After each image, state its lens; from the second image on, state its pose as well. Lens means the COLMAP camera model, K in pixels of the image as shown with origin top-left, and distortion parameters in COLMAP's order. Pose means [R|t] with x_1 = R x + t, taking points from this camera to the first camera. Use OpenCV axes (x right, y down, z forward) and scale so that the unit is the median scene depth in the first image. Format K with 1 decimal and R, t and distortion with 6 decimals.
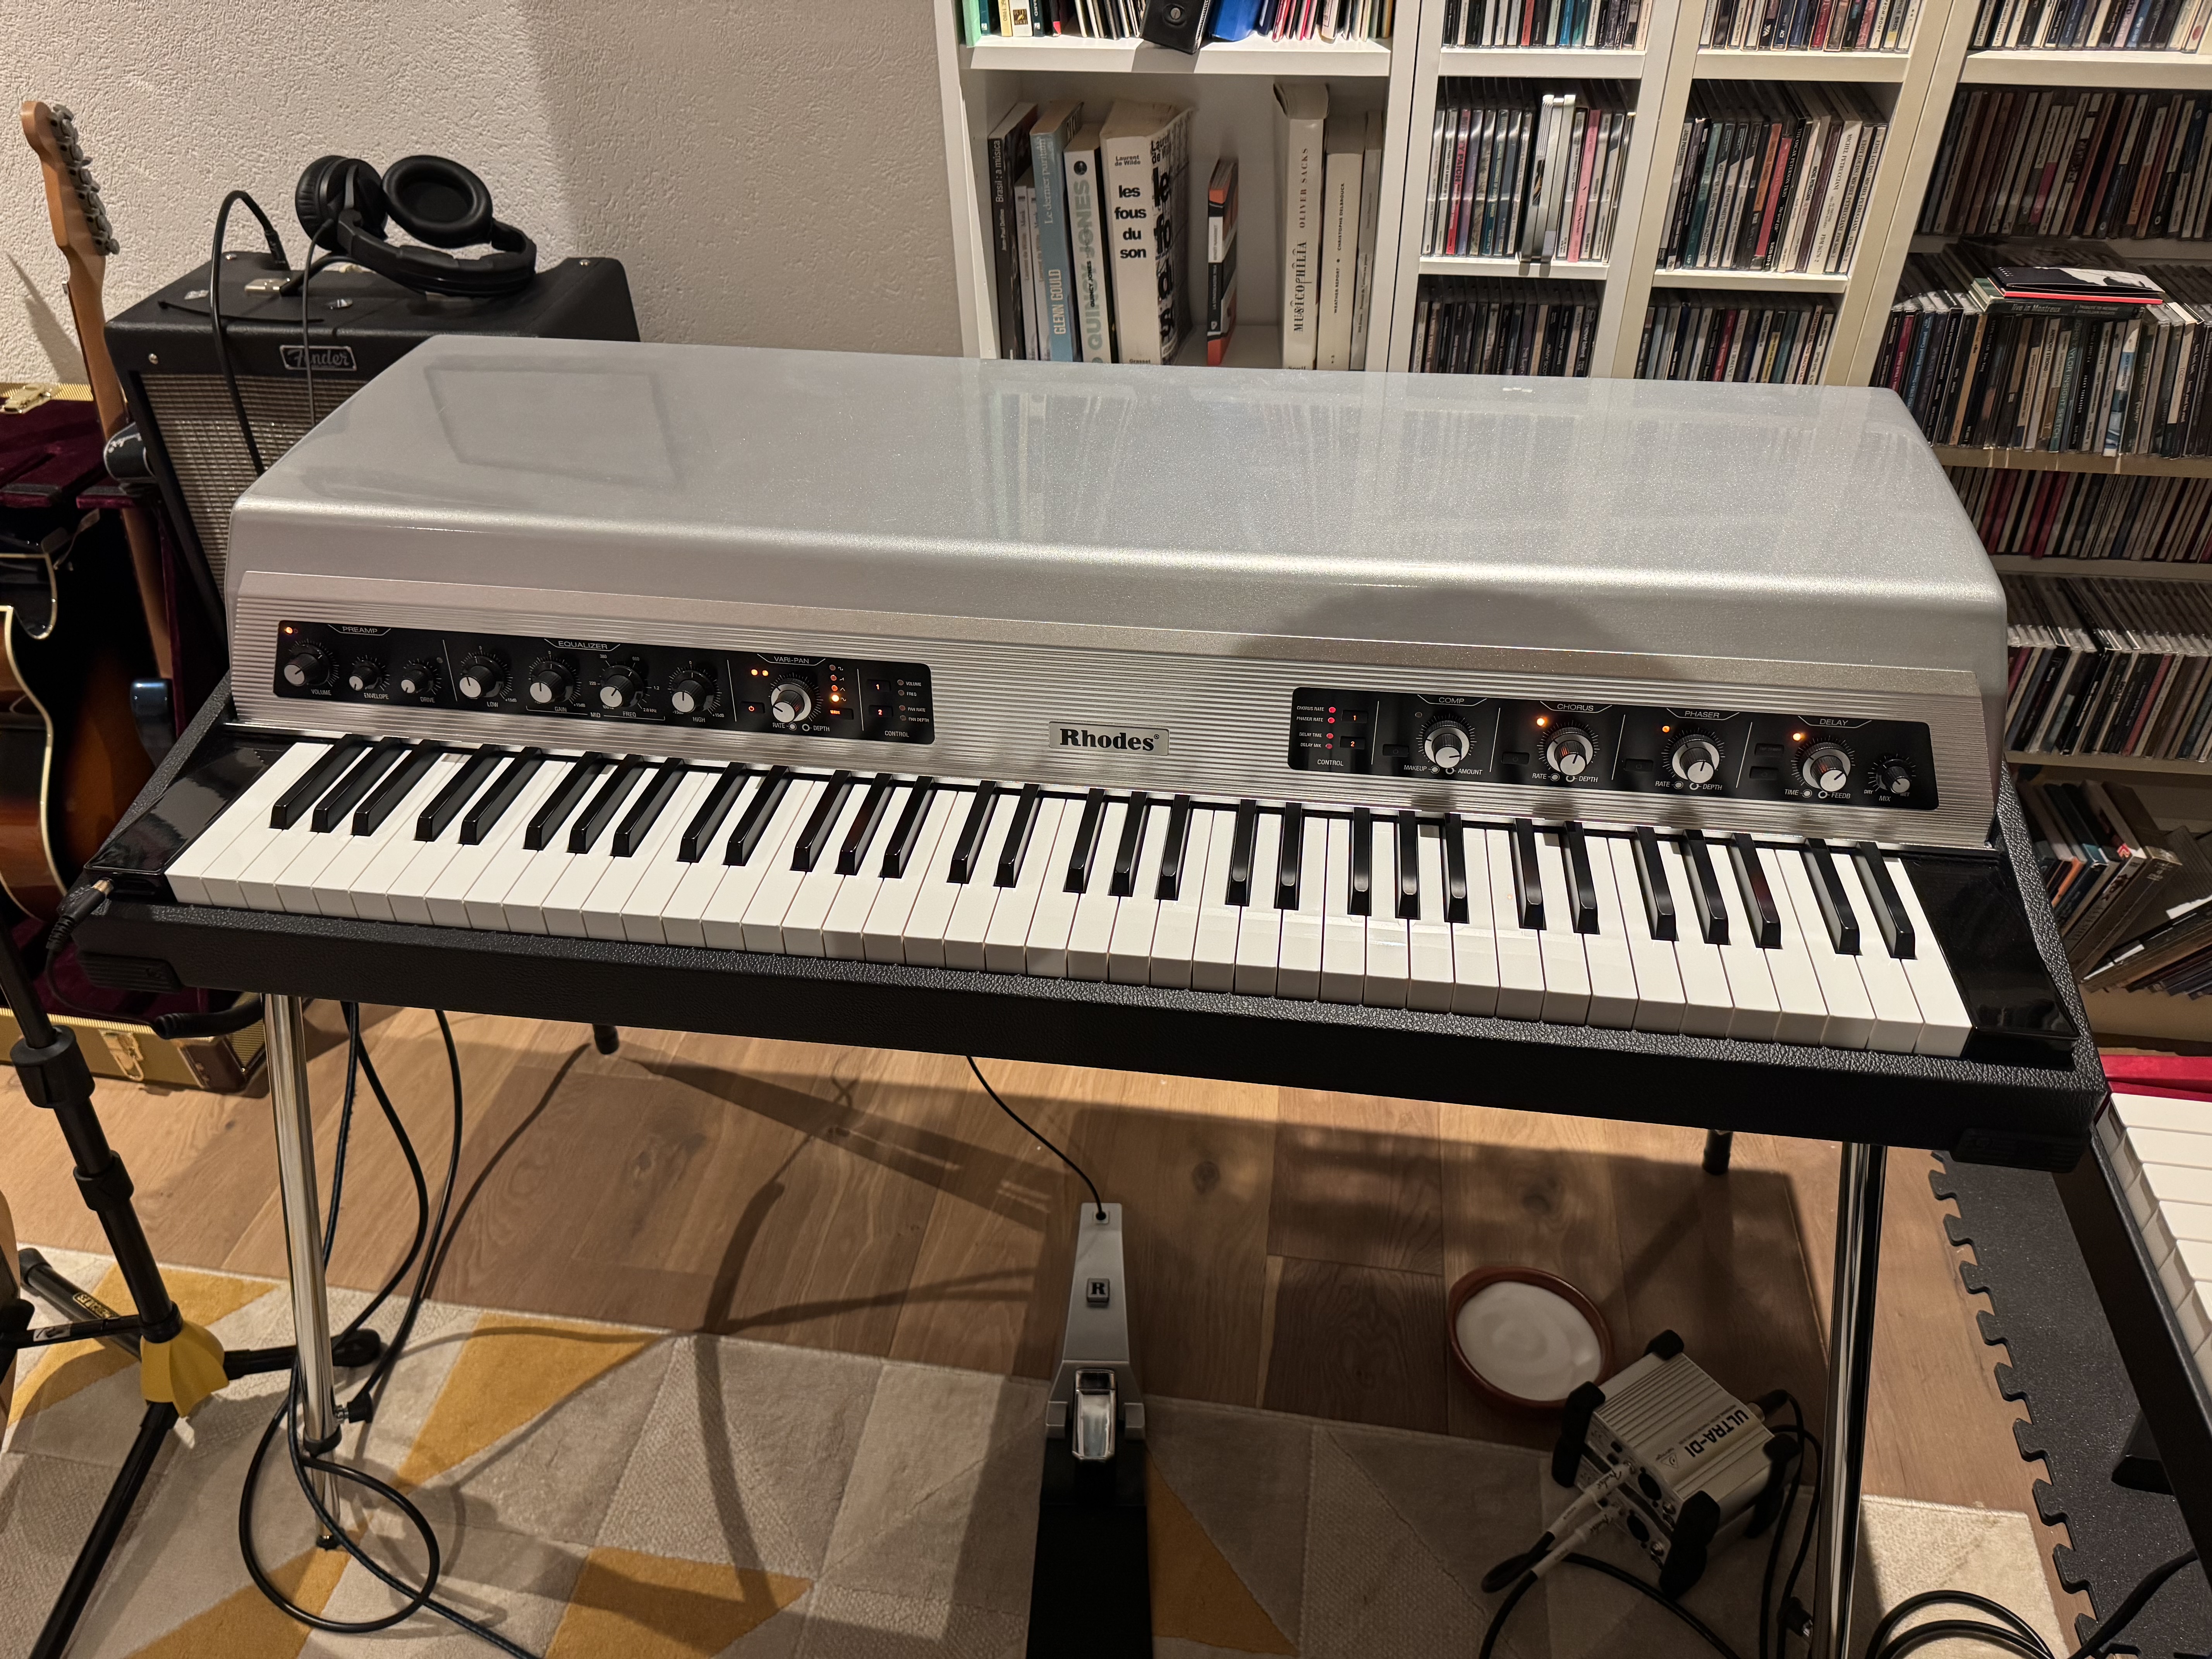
lens RADIAL K [[1562.5, 0, 1110.0], [0, 1562.5, 826.3], [0, 0, 1]] dist [-0.002500, -0.016904]
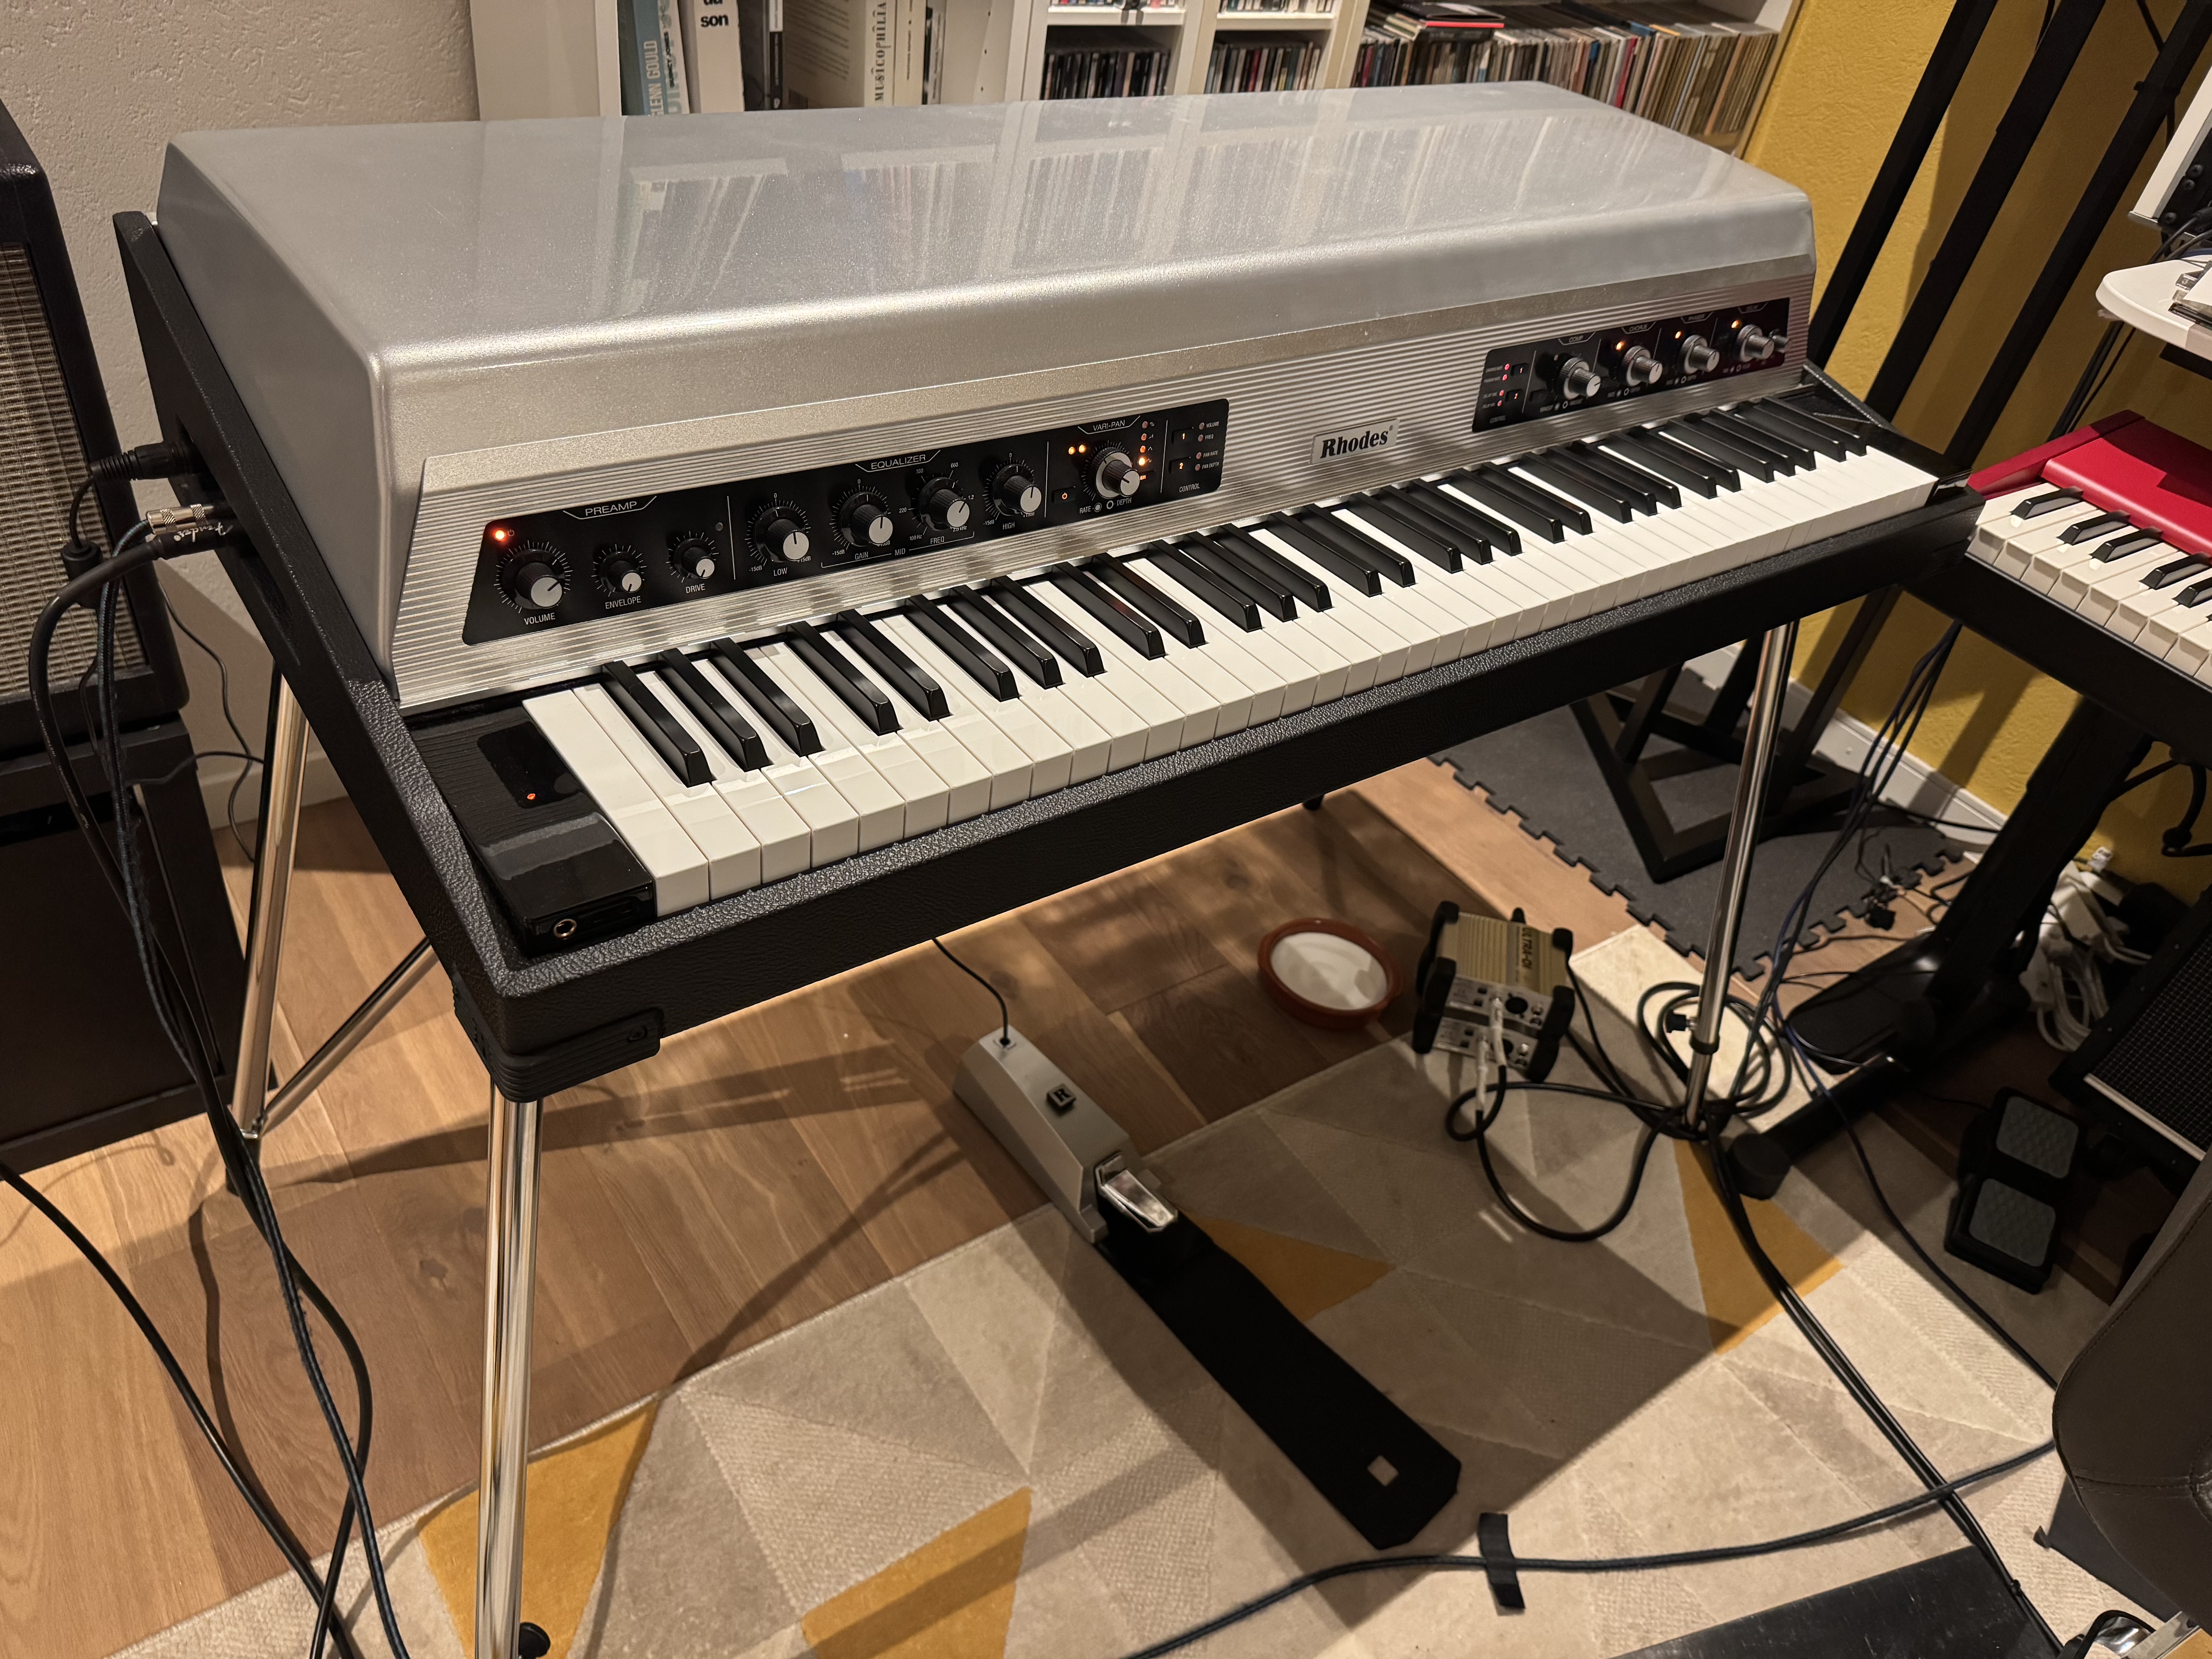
lens RADIAL K [[1562.5, 0, 1096.1], [0, 1562.5, 841.8], [0, 0, 1]] dist [-0.002500, -0.016904]
pose [[0.692923, -0.350672, 0.629989, -0.612138], [0.300964, 0.934671, 0.189238, -0.039534], [-0.655193, 0.058477, 0.753195, 0.248655]]
